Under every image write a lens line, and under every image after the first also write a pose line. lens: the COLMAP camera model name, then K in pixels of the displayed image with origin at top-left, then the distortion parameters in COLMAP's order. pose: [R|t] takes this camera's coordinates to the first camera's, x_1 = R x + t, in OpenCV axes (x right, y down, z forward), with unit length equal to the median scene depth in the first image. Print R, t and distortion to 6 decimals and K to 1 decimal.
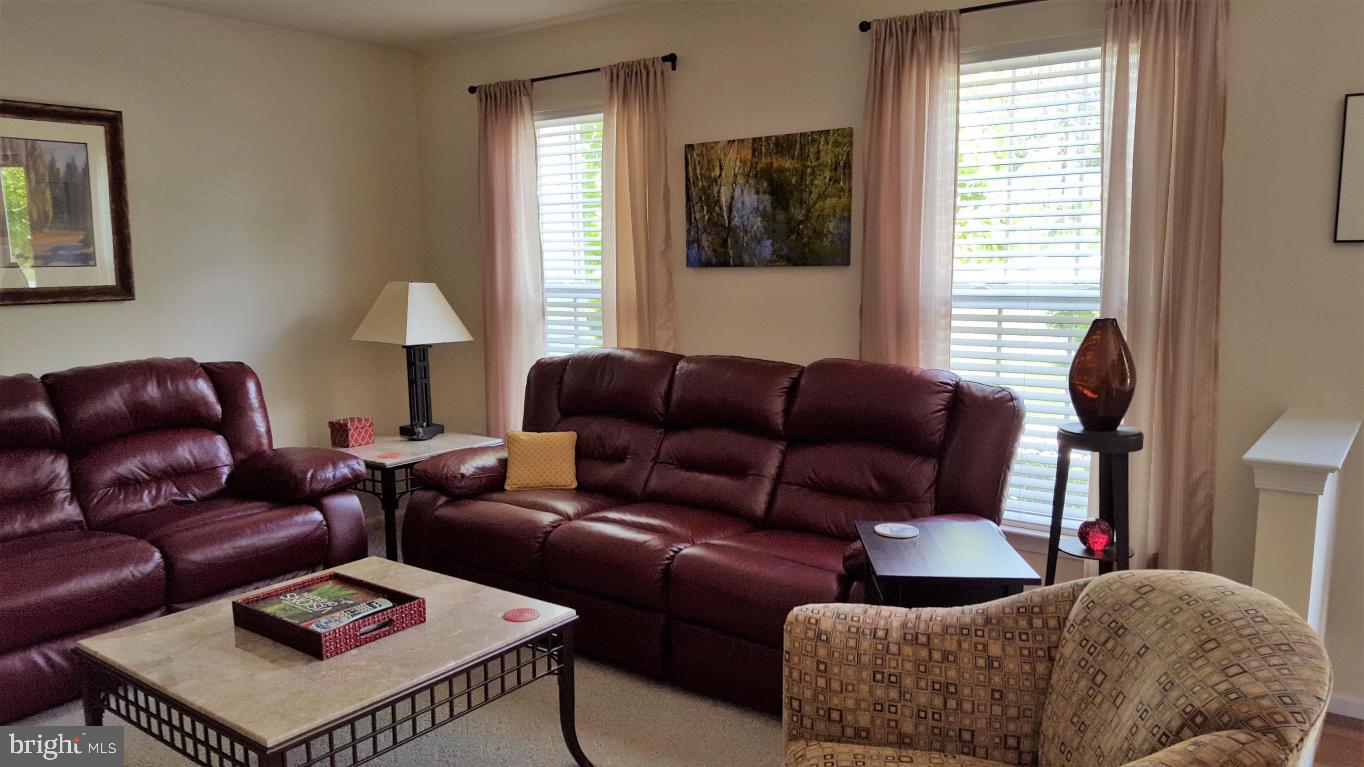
lens RADIAL K [[1026.1, 0, 678.1], [0, 1026.1, 389.8], [0, 0, 1]] dist [0.142785, -0.215870]
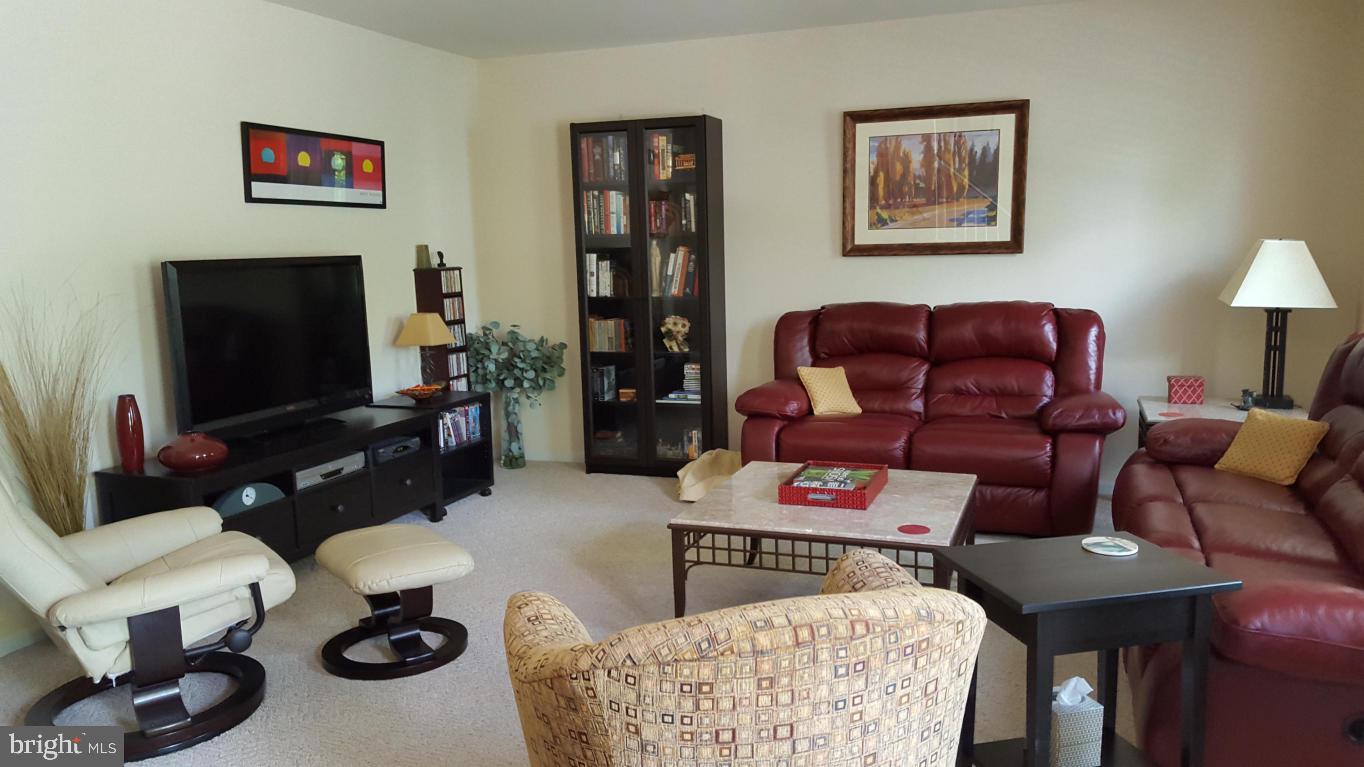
lens RADIAL K [[1026.1, 0, 678.1], [0, 1026.1, 389.8], [0, 0, 1]] dist [0.142785, -0.215870]
pose [[0.275029, 0.146793, -0.950164, 0.600973], [-0.108691, 0.986687, 0.120974, -0.033013], [0.955272, 0.070003, 0.287323, 0.286192]]
